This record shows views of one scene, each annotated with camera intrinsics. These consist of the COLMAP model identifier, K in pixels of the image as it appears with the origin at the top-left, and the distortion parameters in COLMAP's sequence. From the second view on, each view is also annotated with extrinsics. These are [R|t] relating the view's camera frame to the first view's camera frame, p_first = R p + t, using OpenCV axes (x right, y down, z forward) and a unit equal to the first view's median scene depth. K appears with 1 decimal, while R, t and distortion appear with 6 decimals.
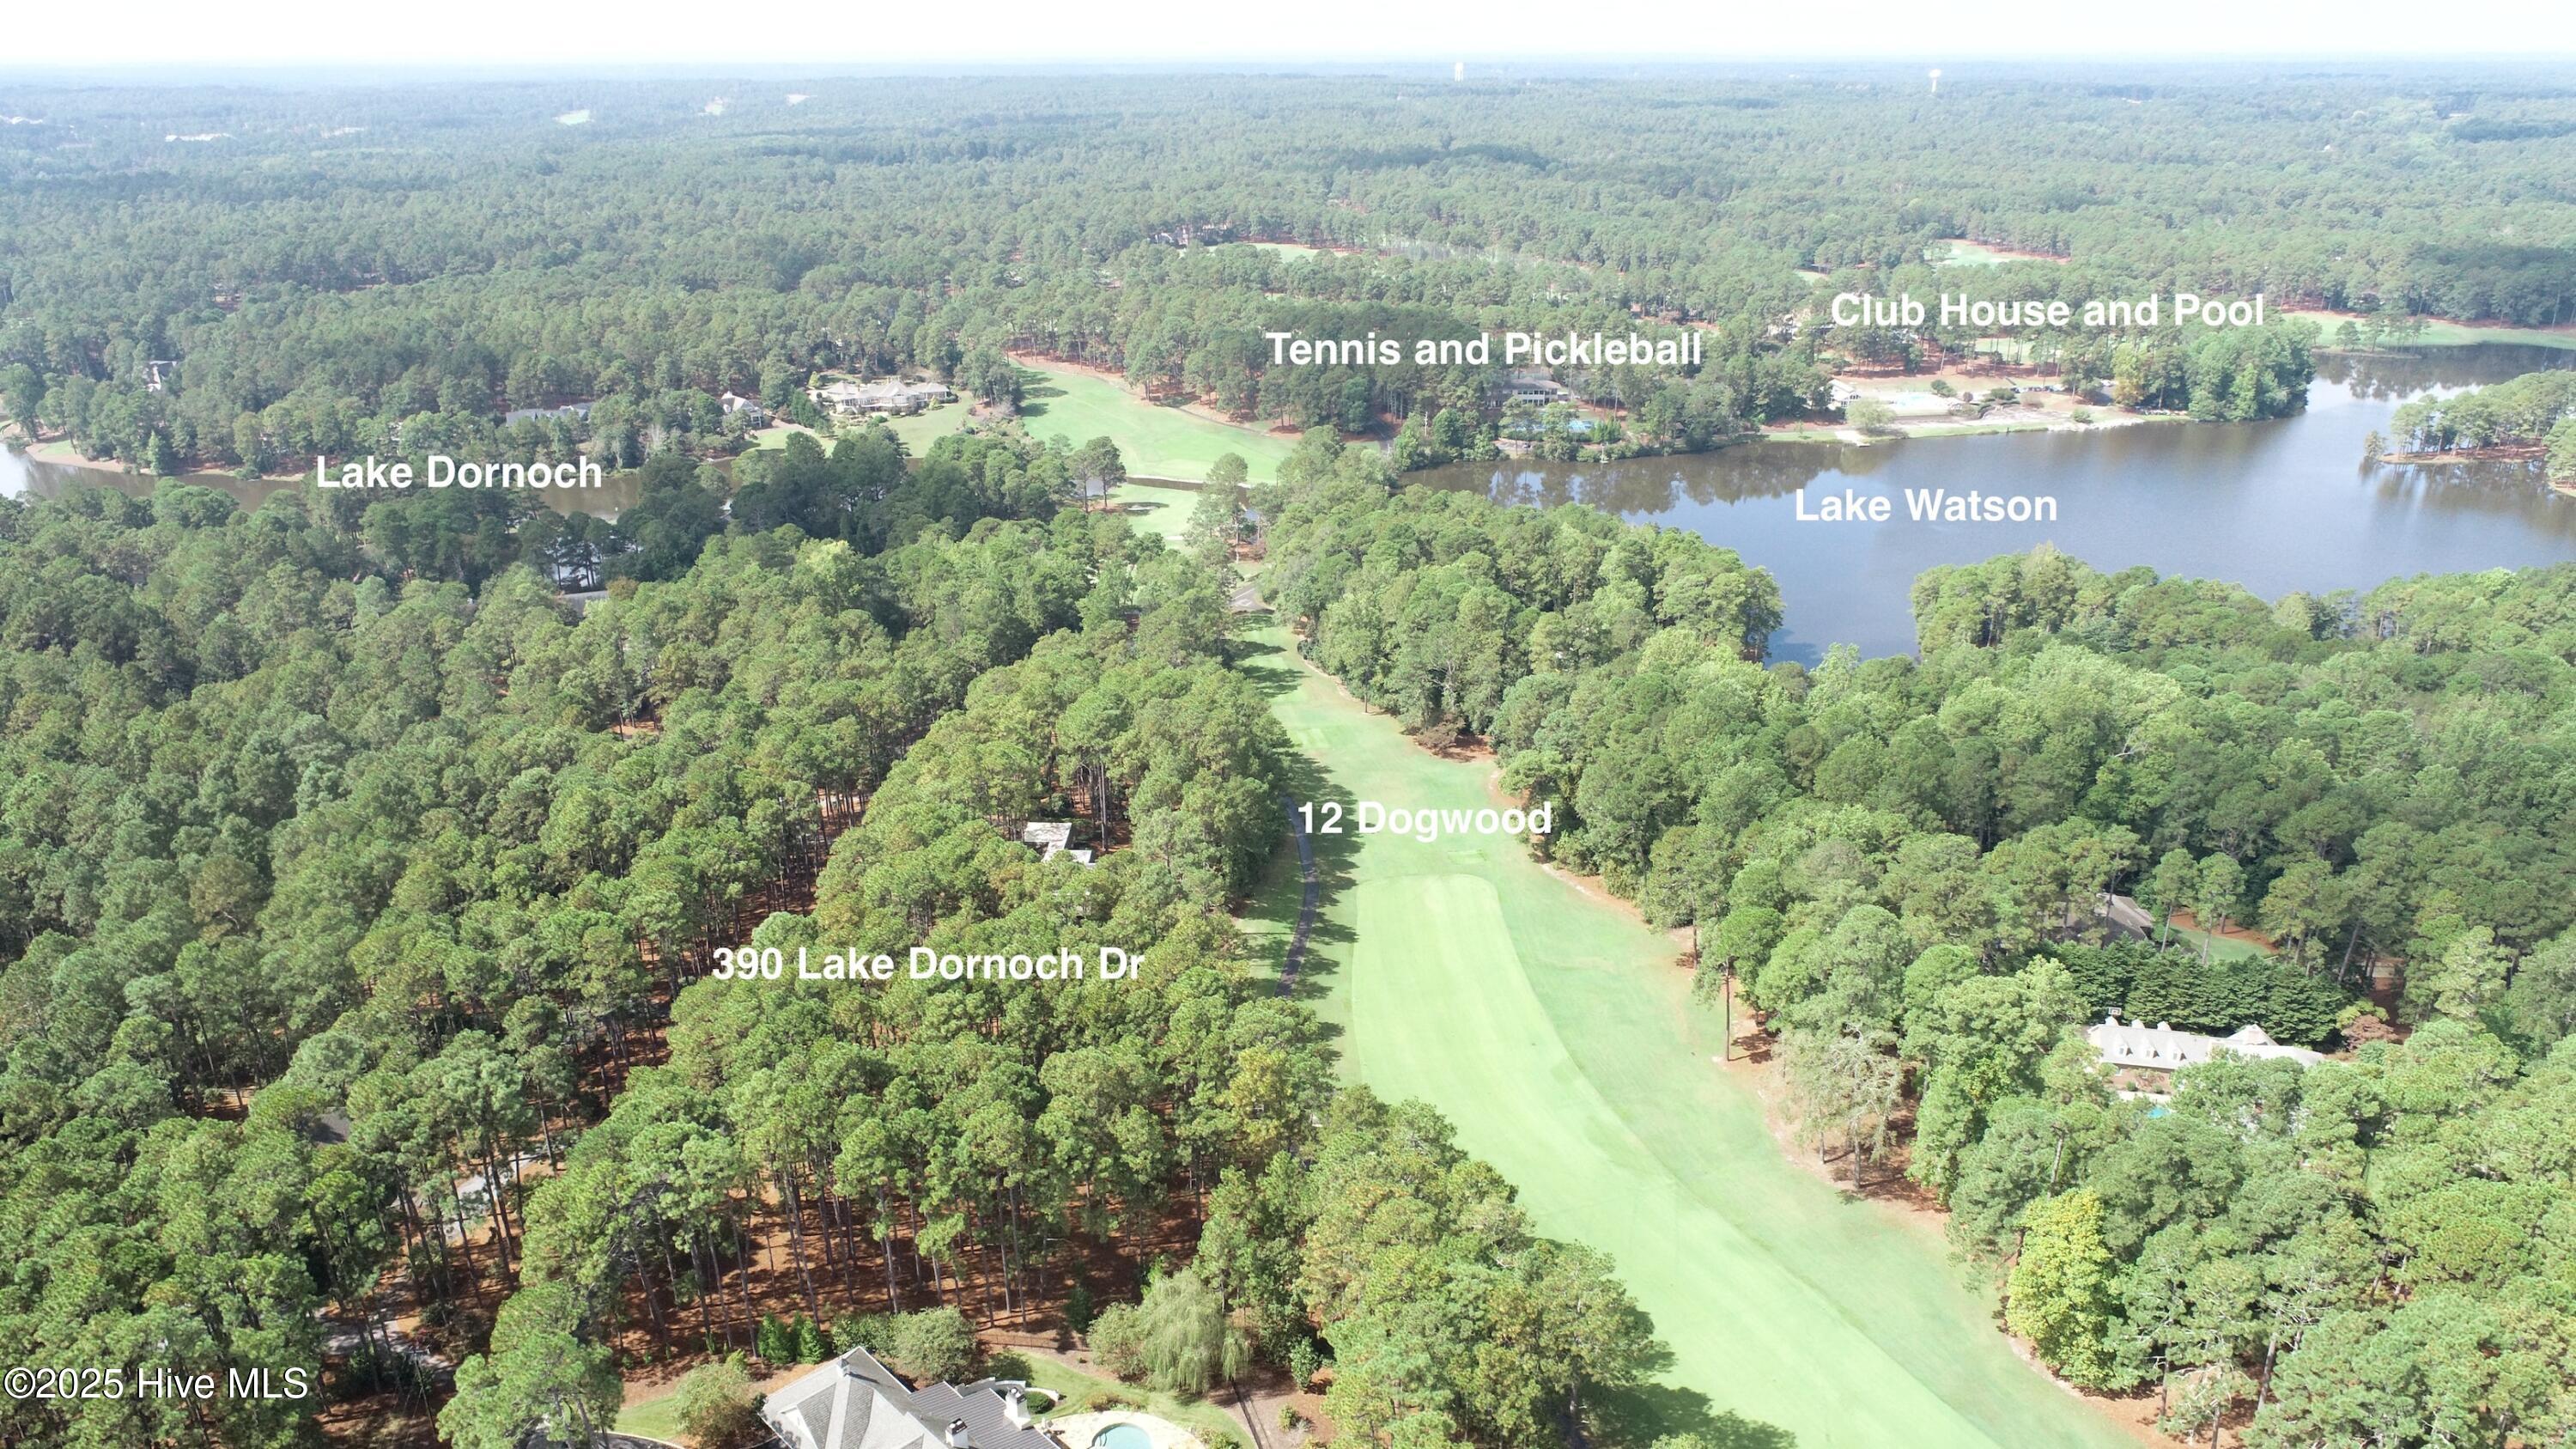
lens RADIAL K [[1739.8, 0, 1288.0], [0, 1739.8, 724.5], [0, 0, 1]] dist [-0.006361, -0.002029]
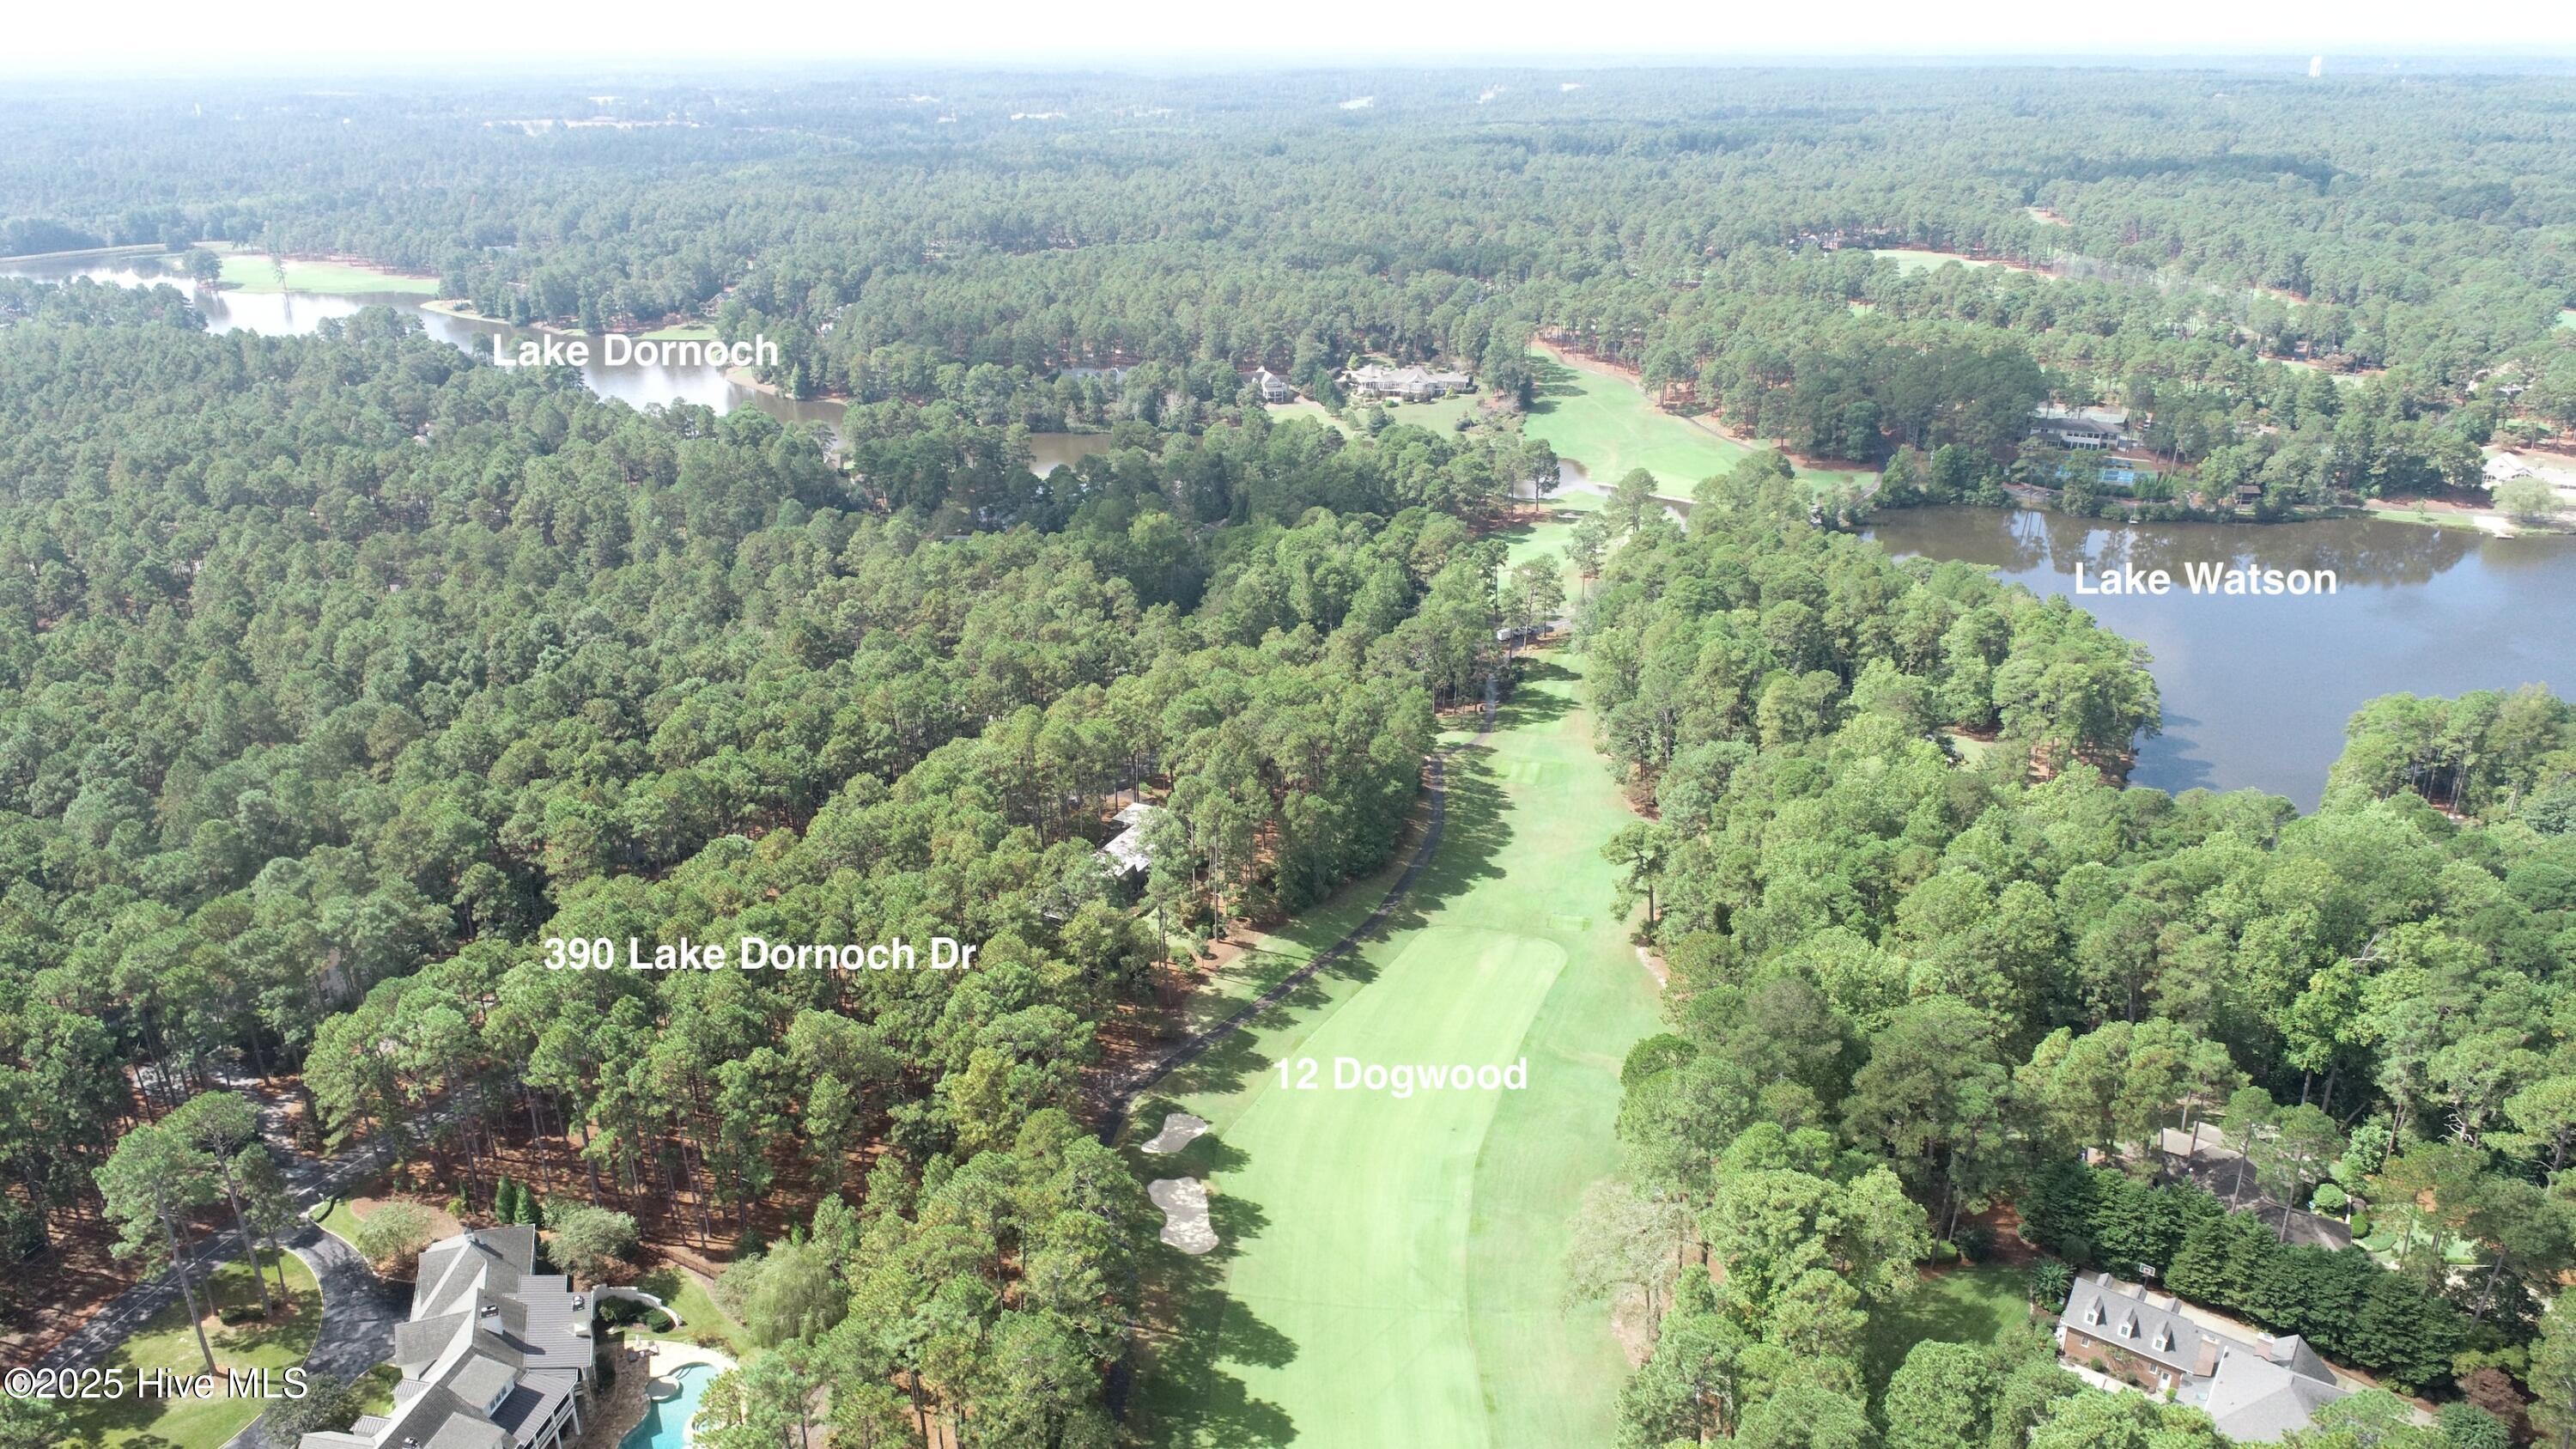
lens RADIAL K [[1739.8, 0, 1288.0], [0, 1739.8, 724.5], [0, 0, 1]] dist [-0.006361, -0.002029]
pose [[0.904676, 0.155123, -0.396861, 0.150424], [-0.153093, 0.987519, 0.037010, -0.018389], [0.397649, 0.027274, 0.917132, 0.044092]]
